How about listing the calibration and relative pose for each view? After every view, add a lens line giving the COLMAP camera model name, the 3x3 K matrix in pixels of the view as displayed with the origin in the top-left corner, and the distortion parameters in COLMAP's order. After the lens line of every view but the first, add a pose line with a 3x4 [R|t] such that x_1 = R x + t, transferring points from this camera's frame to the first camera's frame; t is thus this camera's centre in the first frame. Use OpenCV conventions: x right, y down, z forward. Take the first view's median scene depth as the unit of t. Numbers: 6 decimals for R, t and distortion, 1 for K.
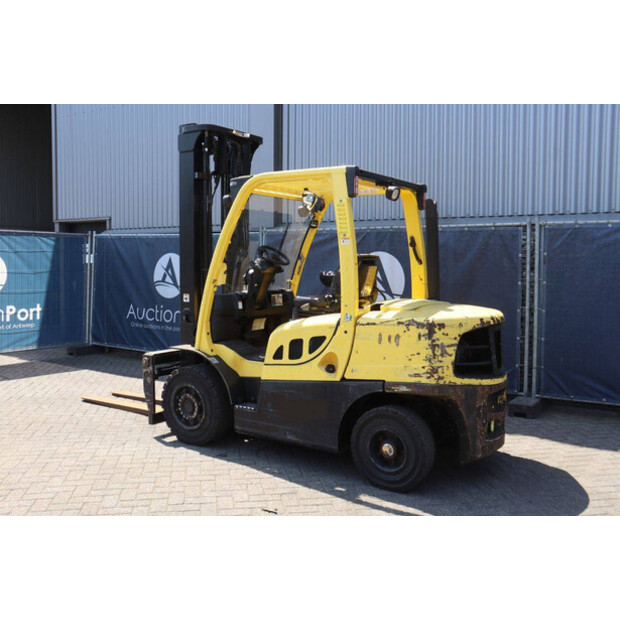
lens RADIAL K [[618.2, 0, 318.2], [0, 618.2, 309.4], [0, 0, 1]] dist [-0.112236, 0.225046]
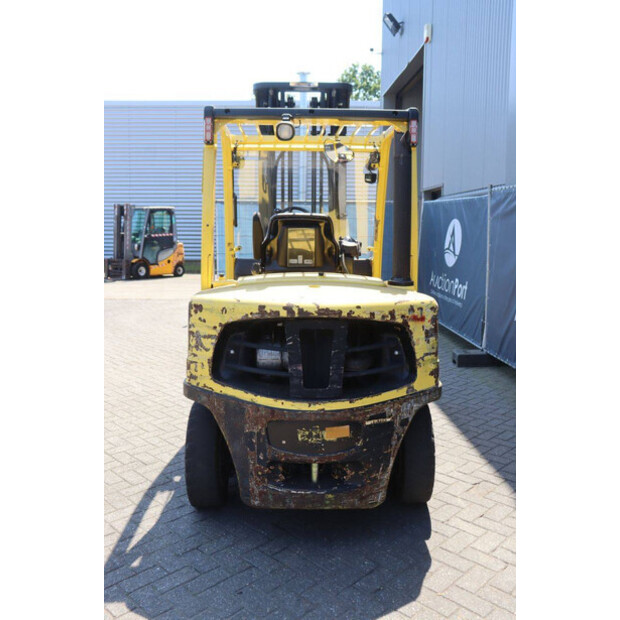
lens RADIAL K [[588.1, 0, 302.8], [0, 588.1, 310.5], [0, 0, 1]] dist [-0.133464, 0.190650]
pose [[0.563772, 0.111604, -0.818355, 0.676956], [-0.064577, 0.993752, 0.091036, -0.033882], [0.823402, 0.001523, 0.567457, 0.562272]]
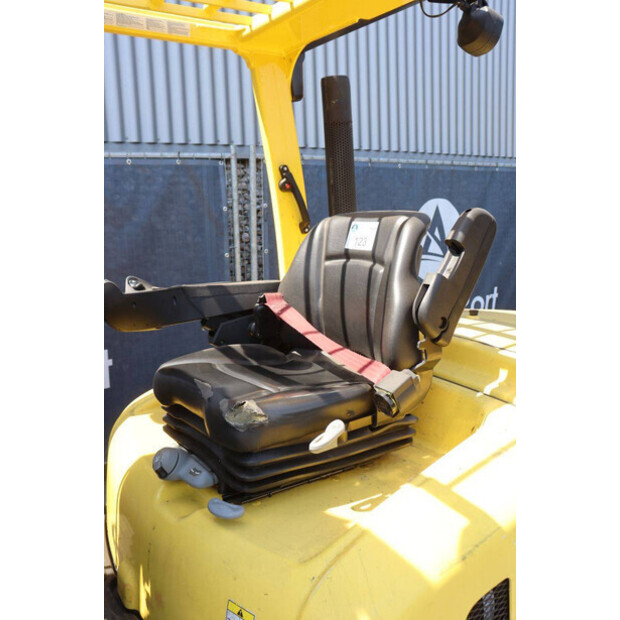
lens RADIAL K [[565.3, 0, 310.0], [0, 565.3, 310.1], [0, 0, 1]] dist [-0.129279, 0.146713]
pose [[0.381591, -0.186195, 0.905384, -0.205572], [0.104784, 0.981901, 0.157768, -0.085936], [-0.918373, 0.034666, 0.394195, 0.888556]]
